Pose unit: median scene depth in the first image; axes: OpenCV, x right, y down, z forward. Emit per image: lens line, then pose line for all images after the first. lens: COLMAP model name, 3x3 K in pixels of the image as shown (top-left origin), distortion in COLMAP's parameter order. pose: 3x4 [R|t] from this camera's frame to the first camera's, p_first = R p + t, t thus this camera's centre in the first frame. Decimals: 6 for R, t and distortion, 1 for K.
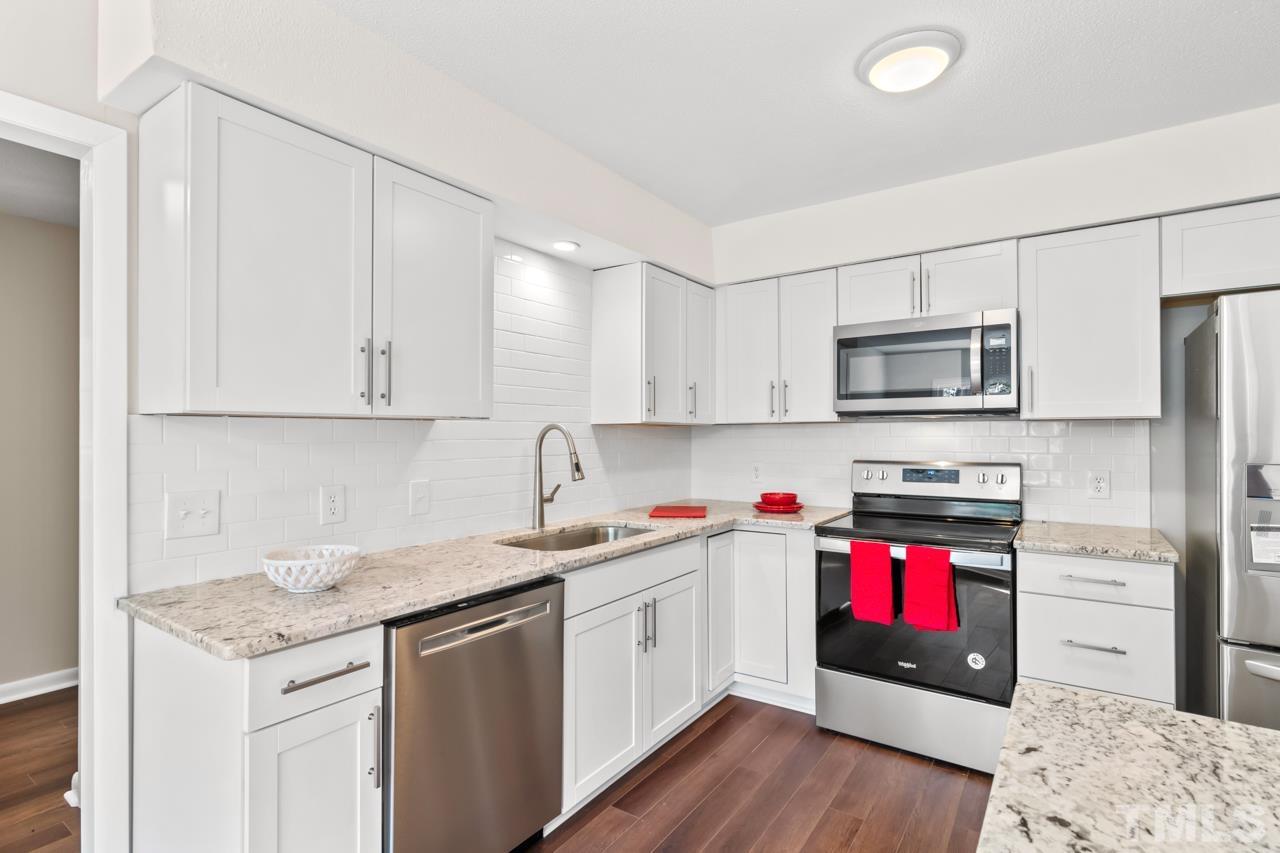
lens RADIAL K [[618.0, 0, 647.1], [0, 618.0, 428.8], [0, 0, 1]] dist [-0.001046, 0.000027]
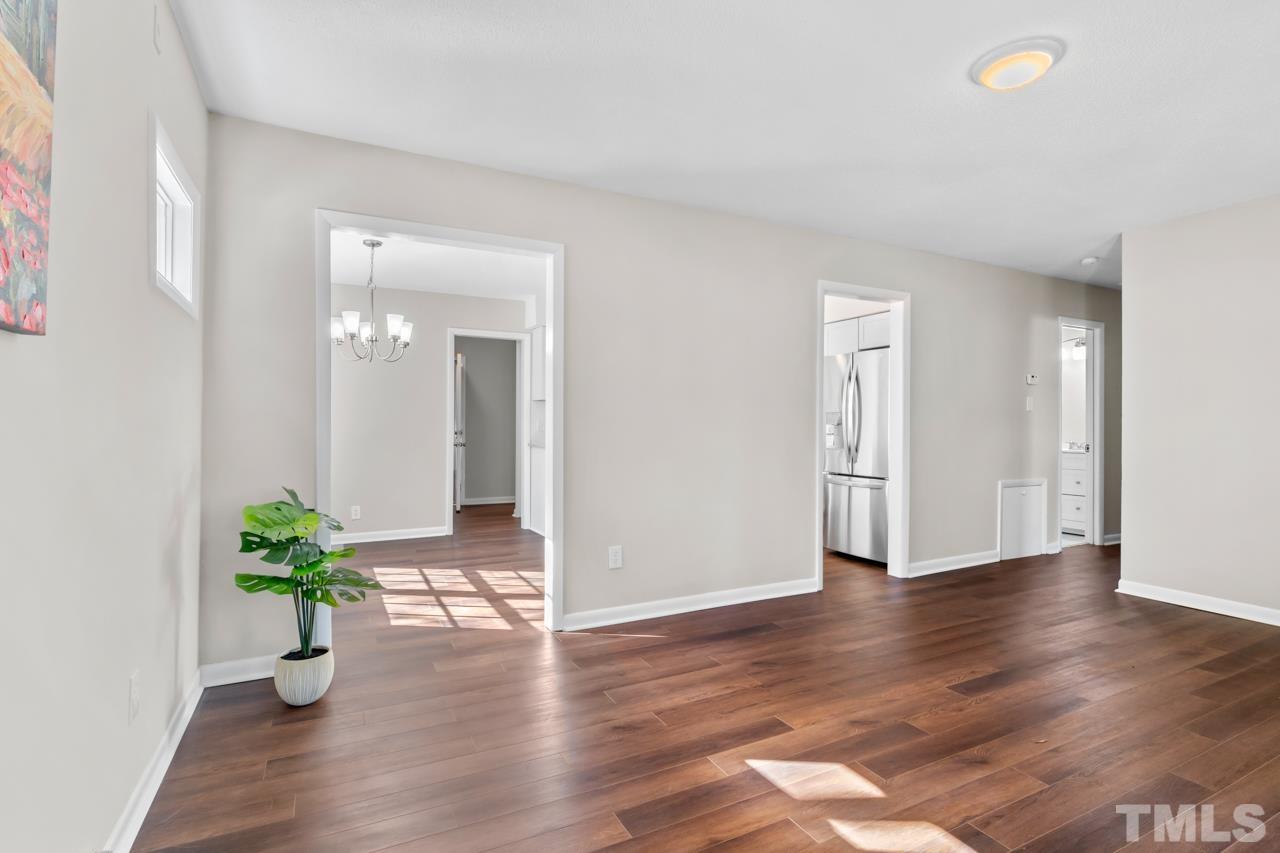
lens RADIAL K [[615.6, 0, 645.1], [0, 615.6, 421.9], [0, 0, 1]] dist [-0.004594, -0.000299]
pose [[0.885218, 0.004138, -0.465159, 1.037038], [-0.004255, 0.999991, 0.000798, 0.066171], [0.465158, 0.001273, 0.885227, -1.351003]]
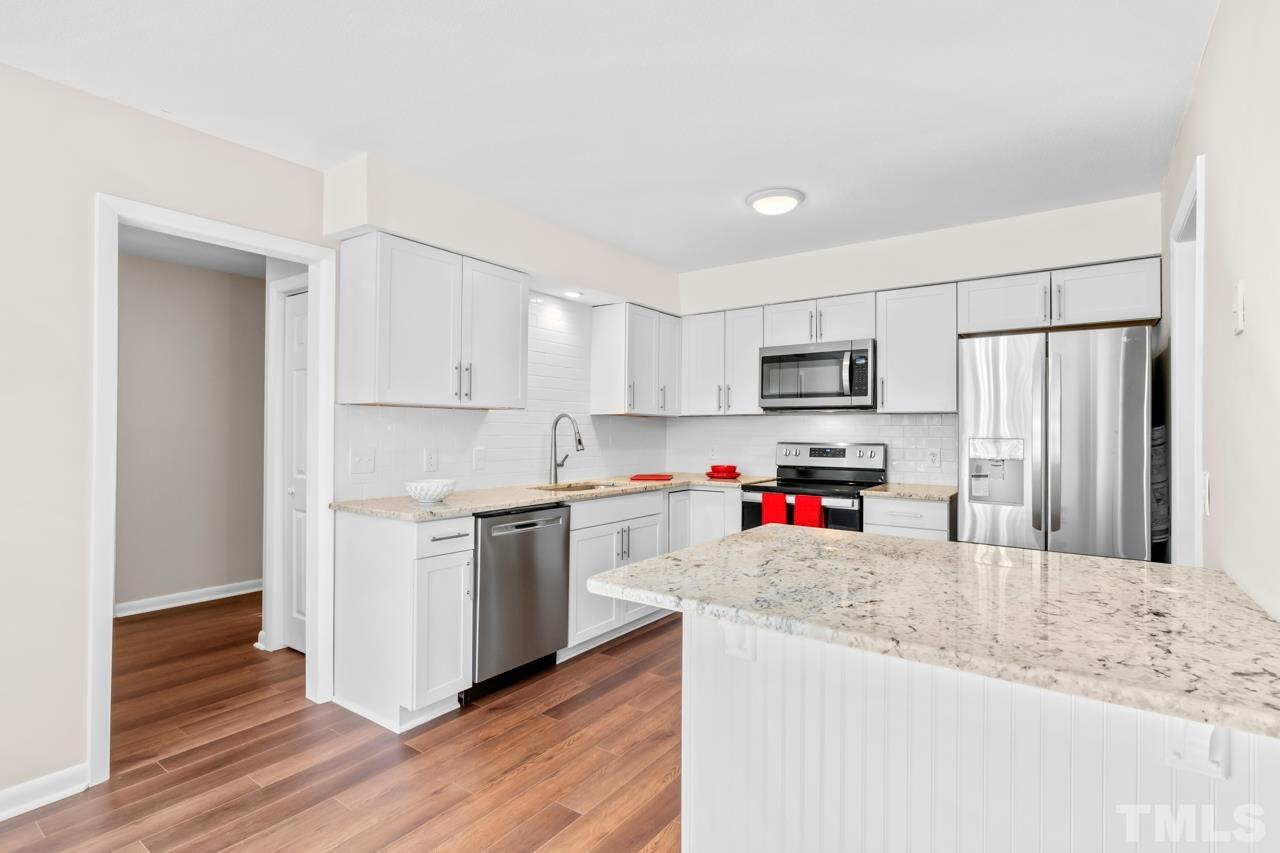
lens RADIAL K [[615.6, 0, 645.1], [0, 615.6, 421.9], [0, 0, 1]] dist [-0.004594, -0.000299]
pose [[0.999852, 0.007921, -0.015289, 0.064396], [-0.008031, 0.999942, -0.007161, 0.020454], [0.015231, 0.007283, 0.999857, -0.466342]]
